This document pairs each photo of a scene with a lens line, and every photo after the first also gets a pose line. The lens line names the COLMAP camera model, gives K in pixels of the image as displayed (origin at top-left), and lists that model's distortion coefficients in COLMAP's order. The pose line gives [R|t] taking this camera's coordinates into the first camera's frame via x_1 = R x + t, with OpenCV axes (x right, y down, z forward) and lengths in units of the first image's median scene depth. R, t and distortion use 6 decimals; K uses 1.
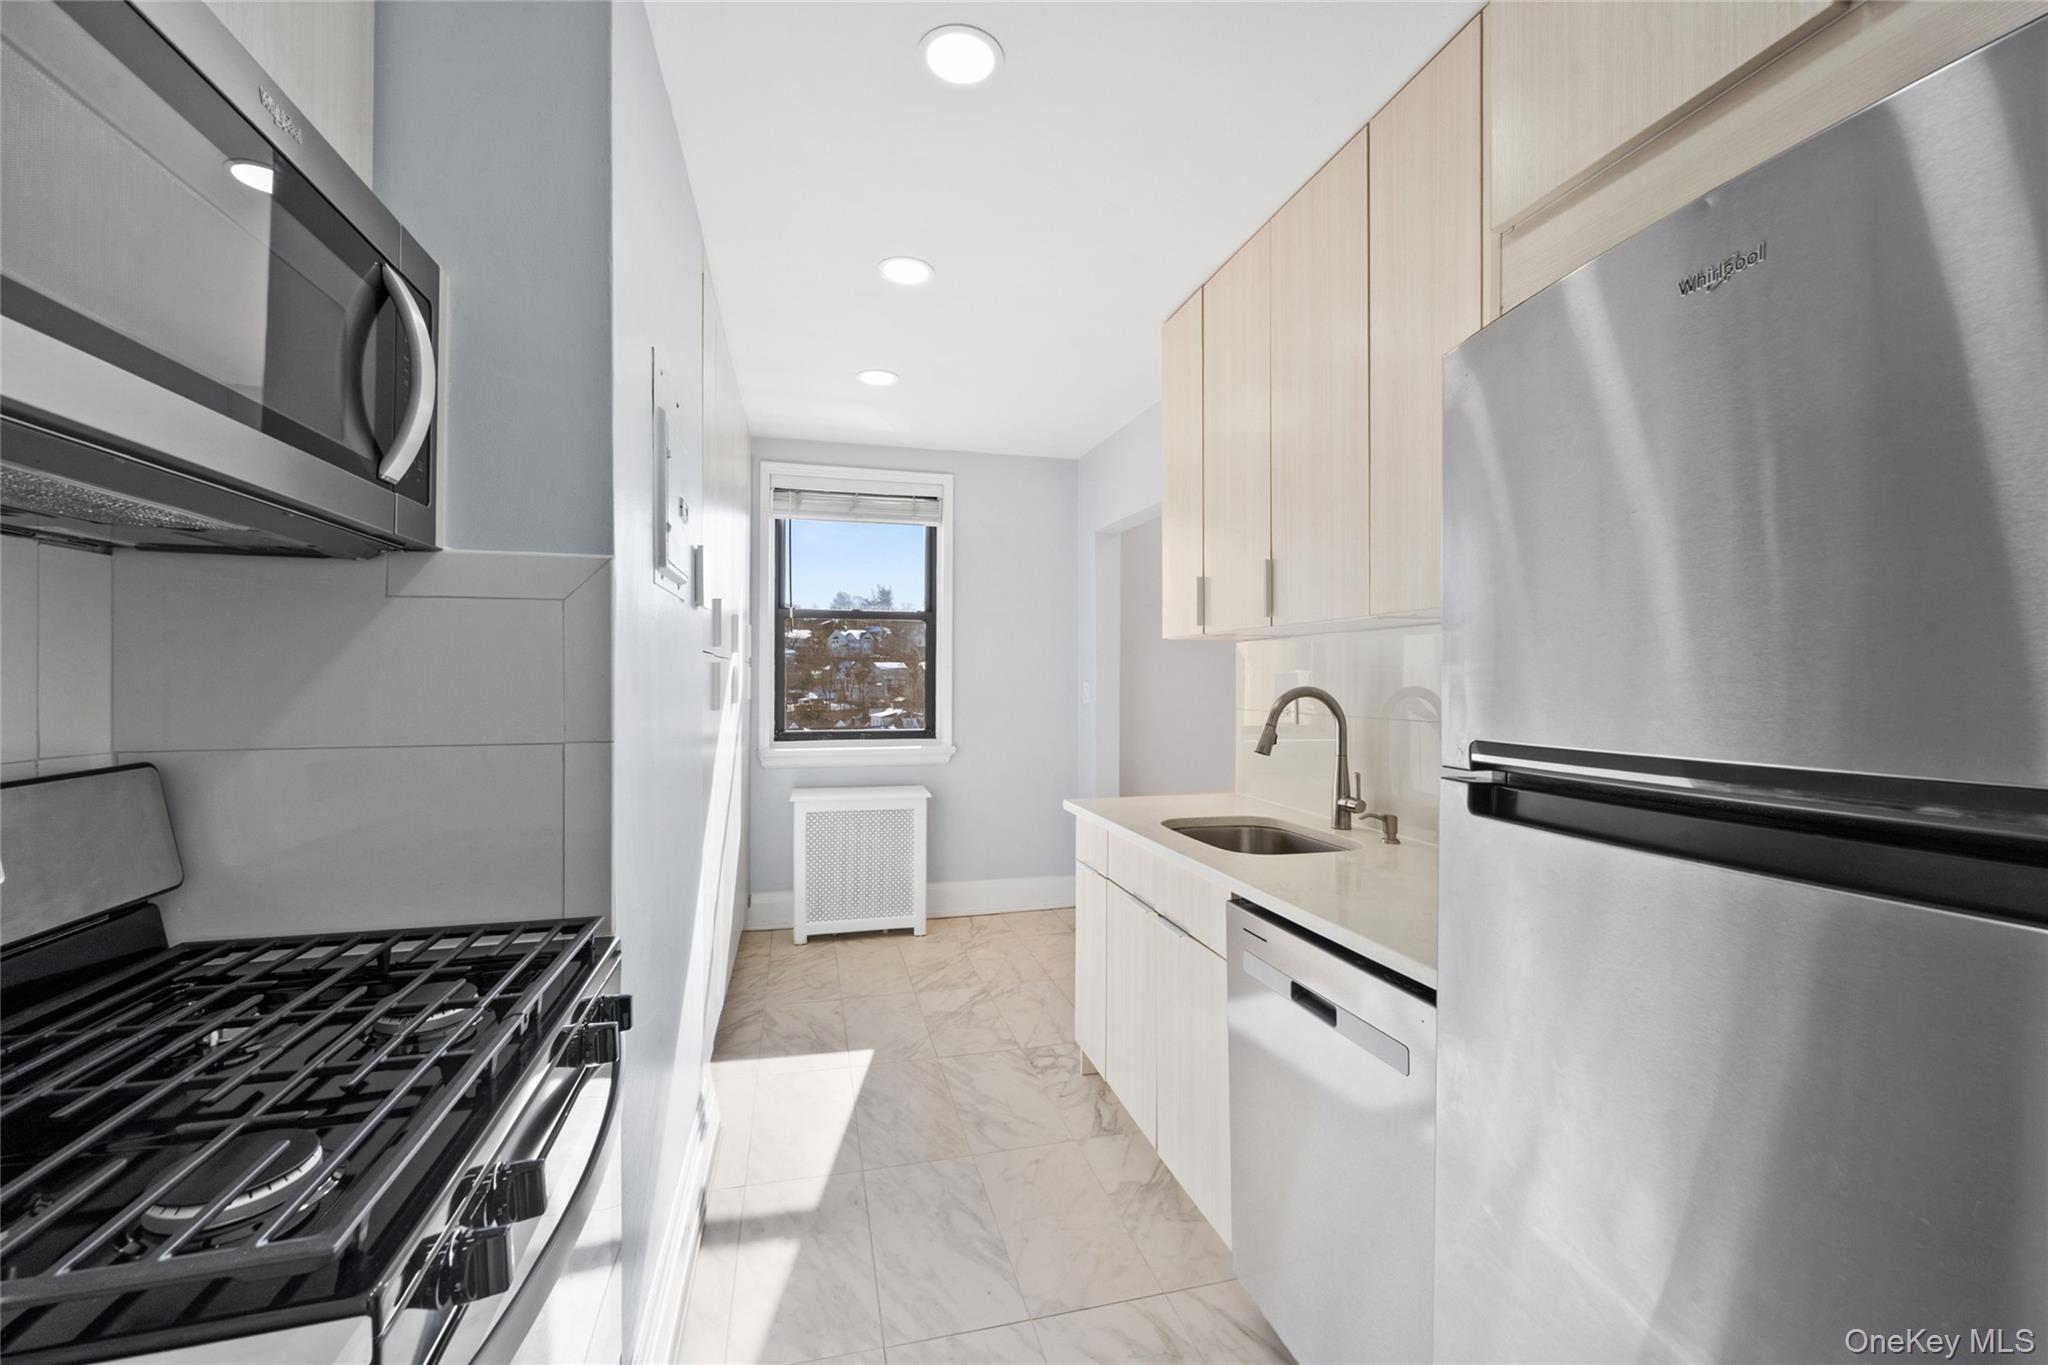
lens RADIAL K [[827.1, 0, 1032.9], [0, 827.1, 681.0], [0, 0, 1]] dist [0.000137, -0.000041]
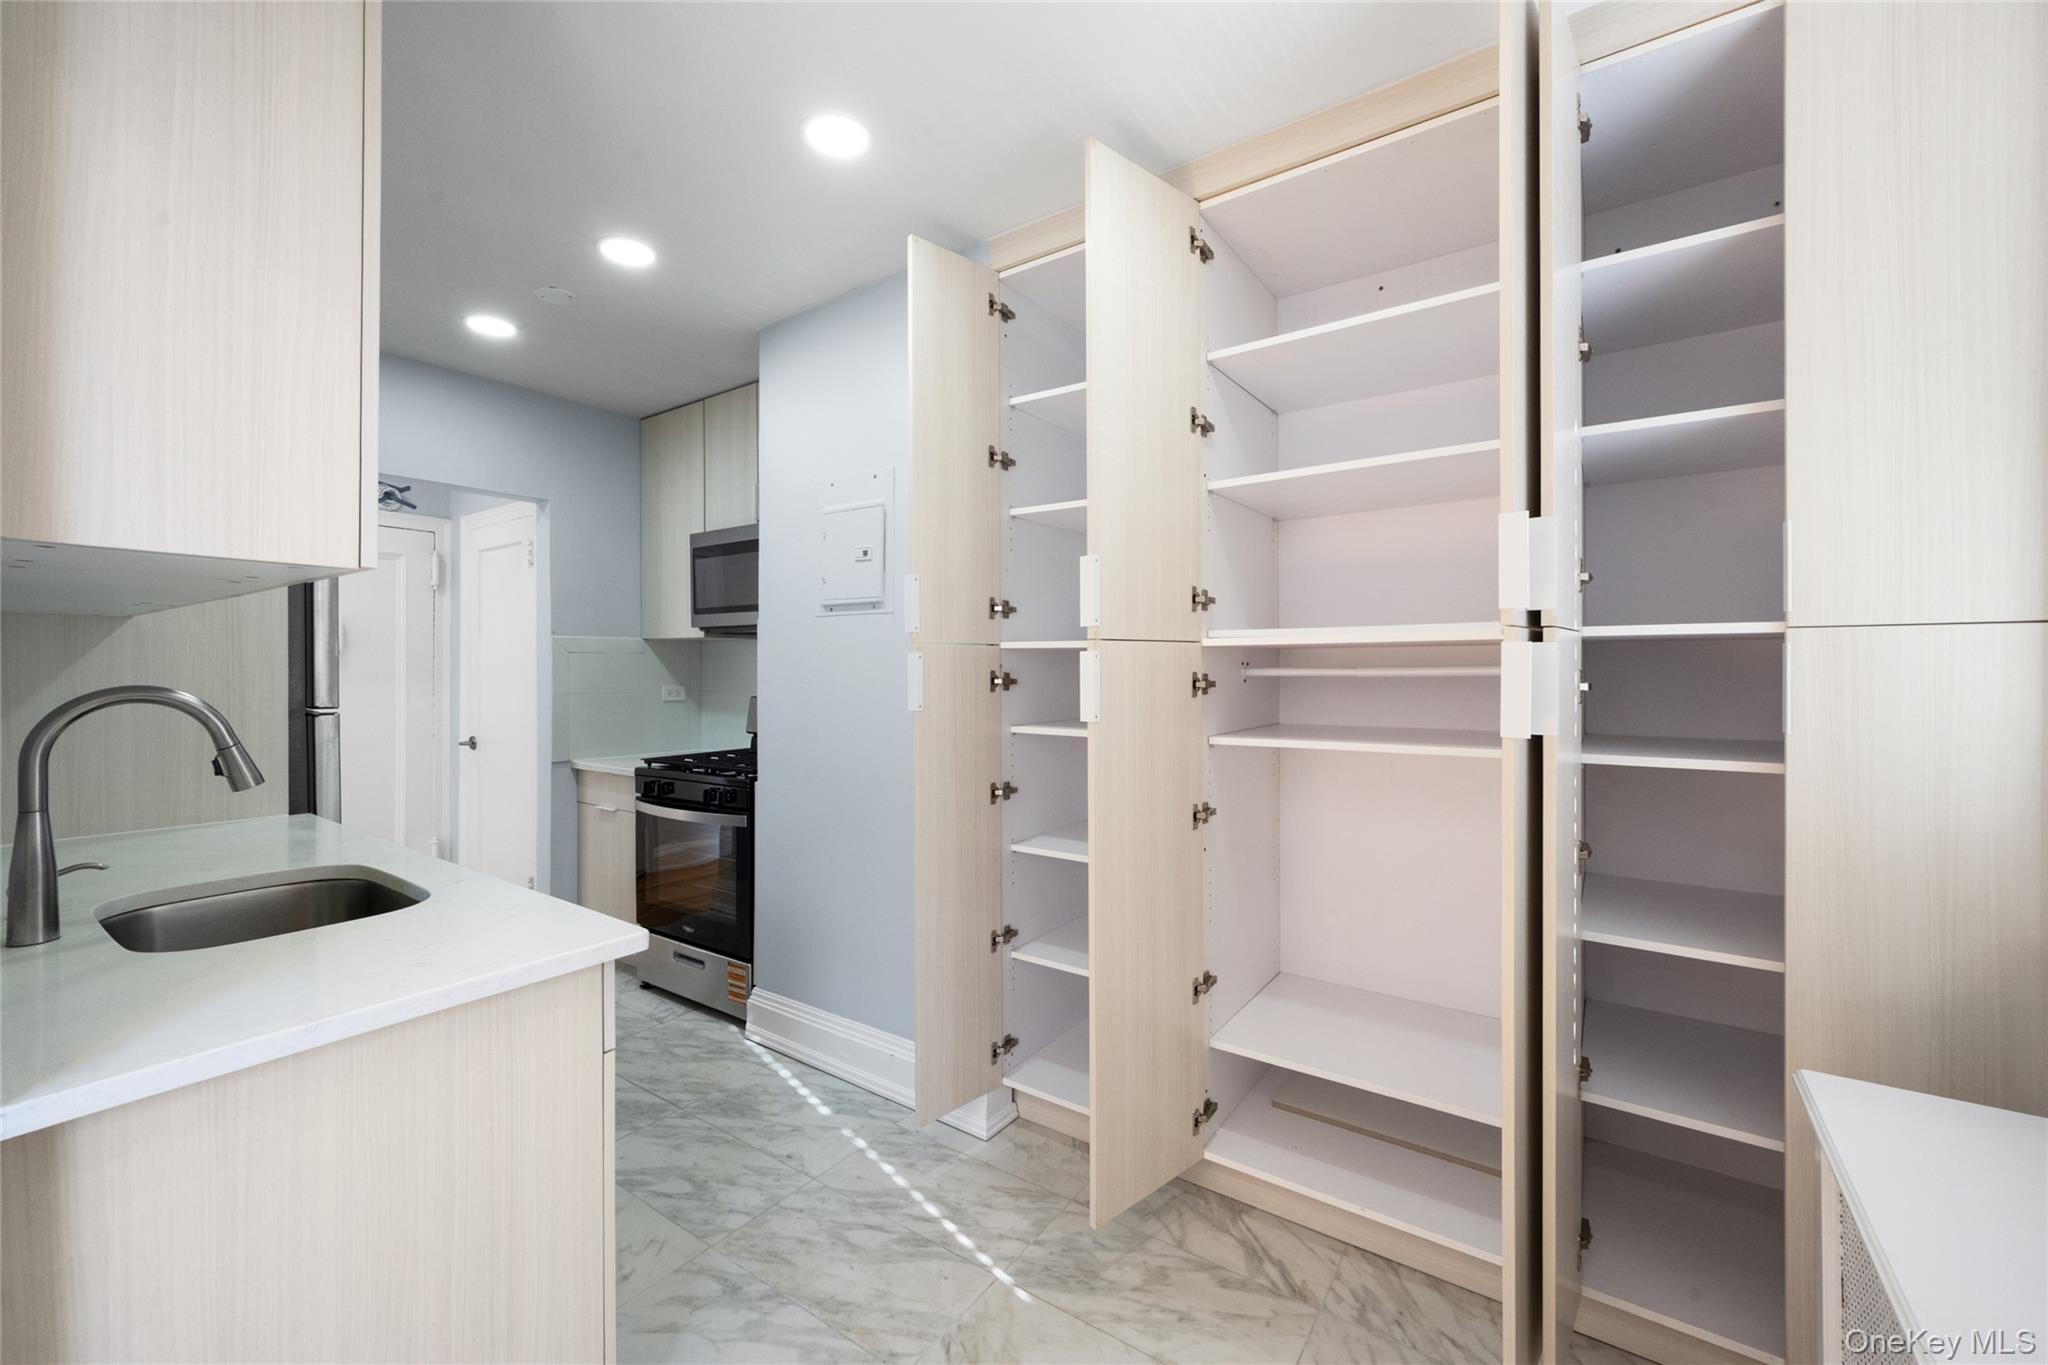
lens RADIAL K [[848.4, 0, 1052.1], [0, 848.4, 672.9], [0, 0, 1]] dist [-0.000474, -0.000024]
pose [[-0.772441, -0.003277, -0.635078, 0.217575], [-0.003581, 0.999993, -0.000806, -0.004101], [0.635076, 0.001652, -0.772448, 1.979478]]
